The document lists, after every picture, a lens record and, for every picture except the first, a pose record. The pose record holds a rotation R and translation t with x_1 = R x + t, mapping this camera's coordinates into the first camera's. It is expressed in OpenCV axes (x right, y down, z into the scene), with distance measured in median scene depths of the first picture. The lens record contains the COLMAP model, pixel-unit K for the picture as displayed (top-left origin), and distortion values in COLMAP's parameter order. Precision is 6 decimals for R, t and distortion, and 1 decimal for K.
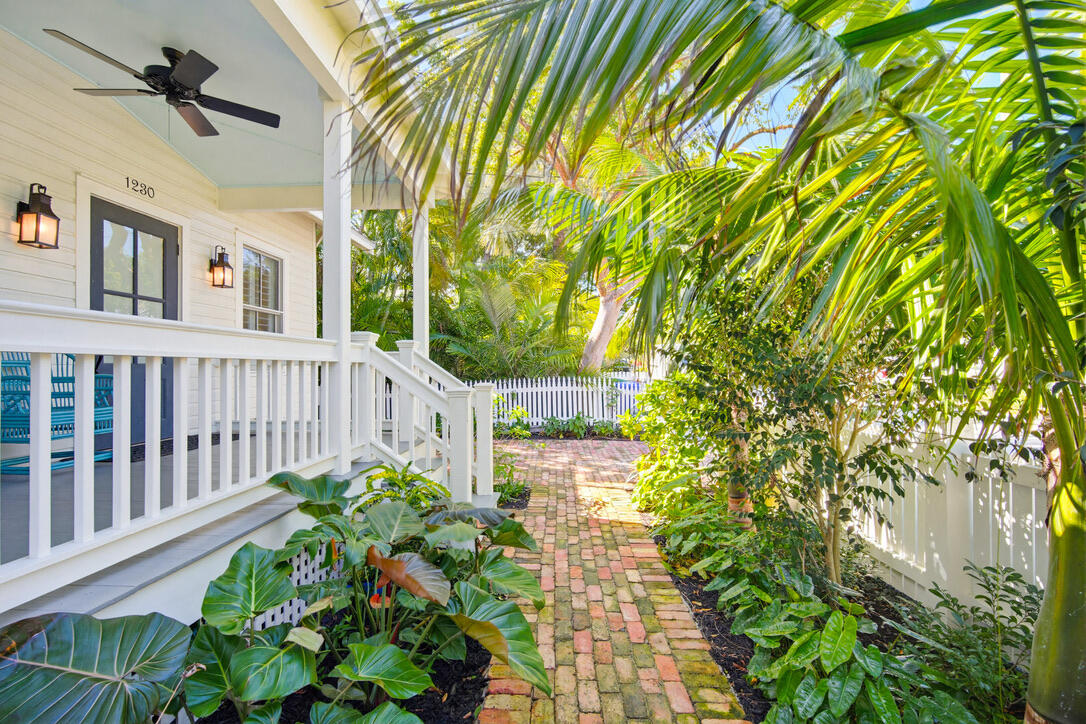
lens RADIAL K [[478.5, 0, 543.0], [0, 478.5, 362.0], [0, 0, 1]] dist [-0.000433, -0.000295]
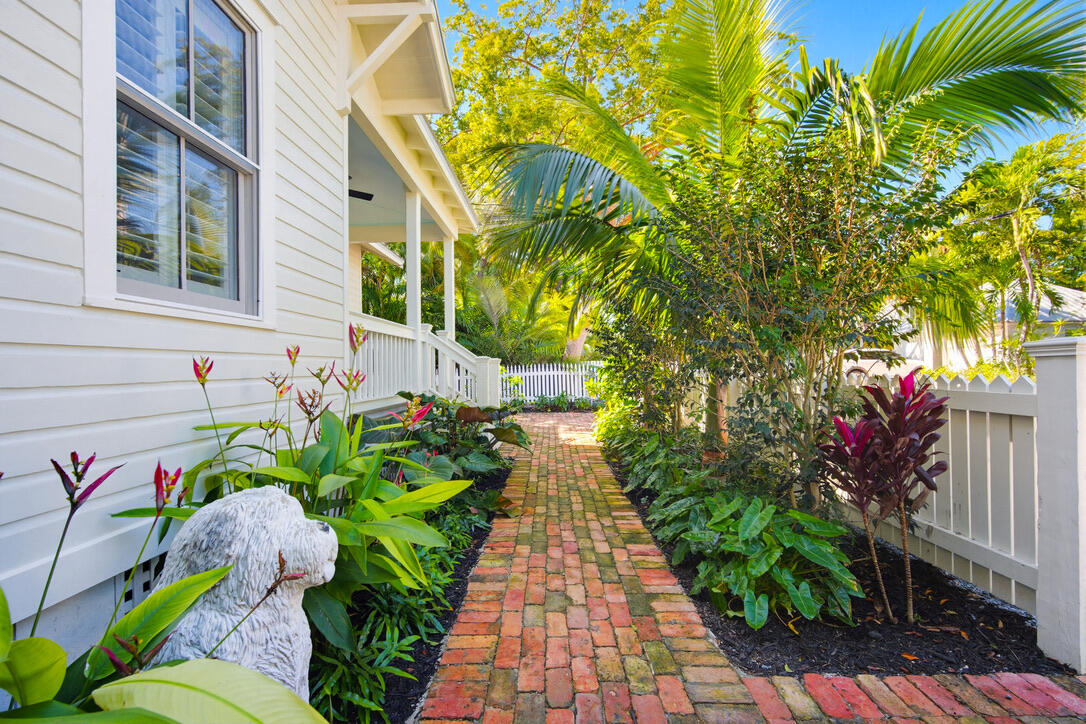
lens RADIAL K [[478.5, 0, 543.0], [0, 478.5, 362.0], [0, 0, 1]] dist [-0.000433, -0.000295]
pose [[0.999873, -0.007753, 0.013941, 0.006589], [0.007777, 0.999968, -0.001673, 0.036473], [-0.013928, 0.001781, 0.999901, -0.322507]]
